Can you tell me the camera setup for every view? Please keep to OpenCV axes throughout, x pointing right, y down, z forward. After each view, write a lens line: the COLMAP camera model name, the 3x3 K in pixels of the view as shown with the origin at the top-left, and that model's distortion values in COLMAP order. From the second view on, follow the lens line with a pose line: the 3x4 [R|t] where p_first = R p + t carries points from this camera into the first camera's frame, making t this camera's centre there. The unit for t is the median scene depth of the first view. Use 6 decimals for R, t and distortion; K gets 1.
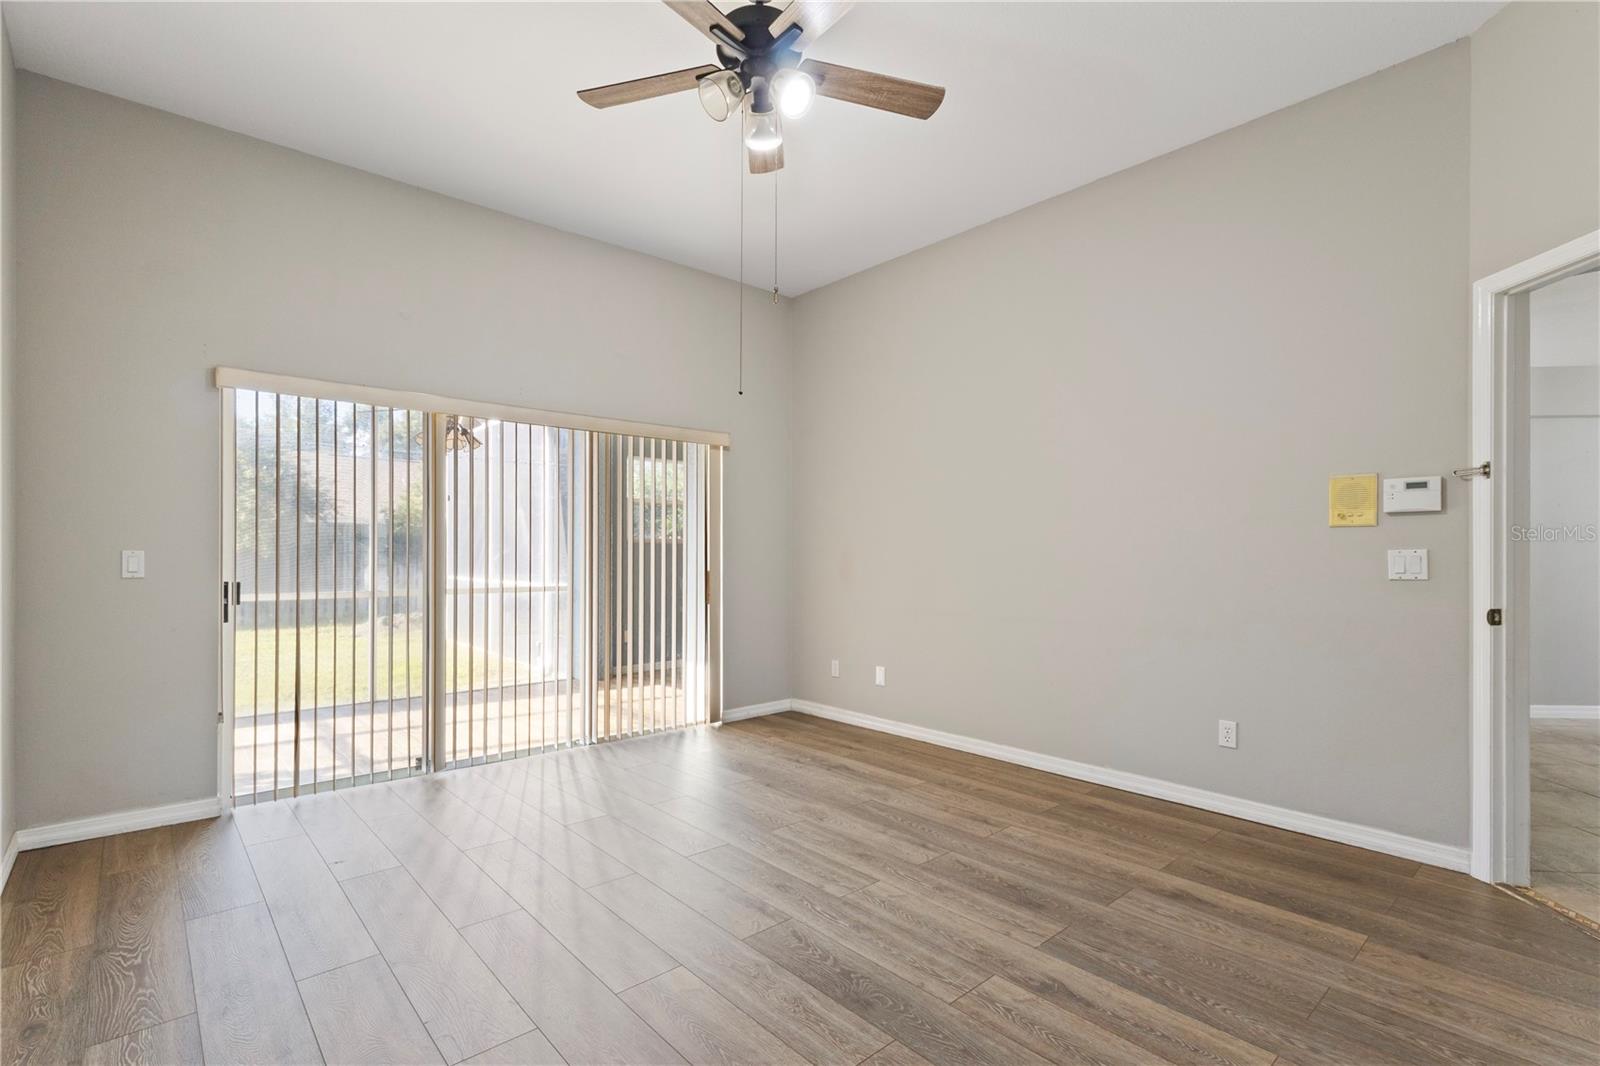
lens RADIAL K [[746.1, 0, 798.9], [0, 746.1, 544.1], [0, 0, 1]] dist [-0.001969, -0.000117]
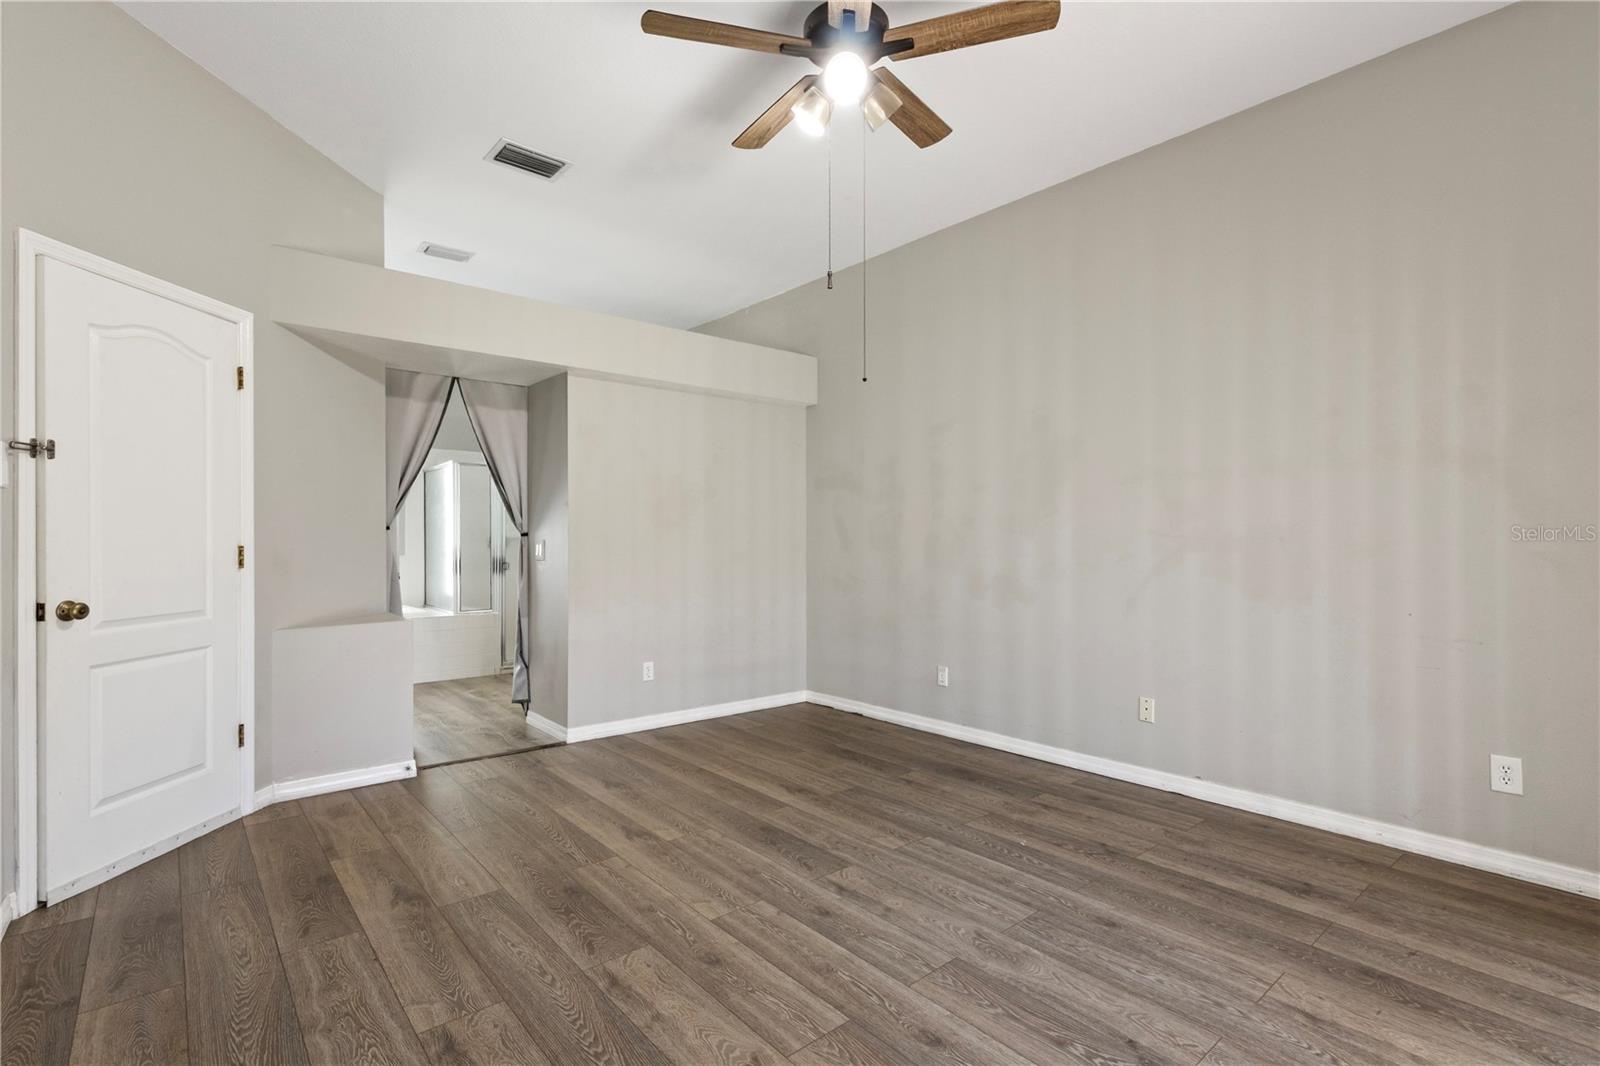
lens RADIAL K [[746.1, 0, 800.6], [0, 746.1, 539.2], [0, 0, 1]] dist [-0.001969, -0.000117]
pose [[-0.999723, -0.002889, 0.023367, -0.015765], [-0.003185, 0.999915, -0.012658, 0.019953], [-0.023329, -0.012729, -0.999647, 1.956520]]
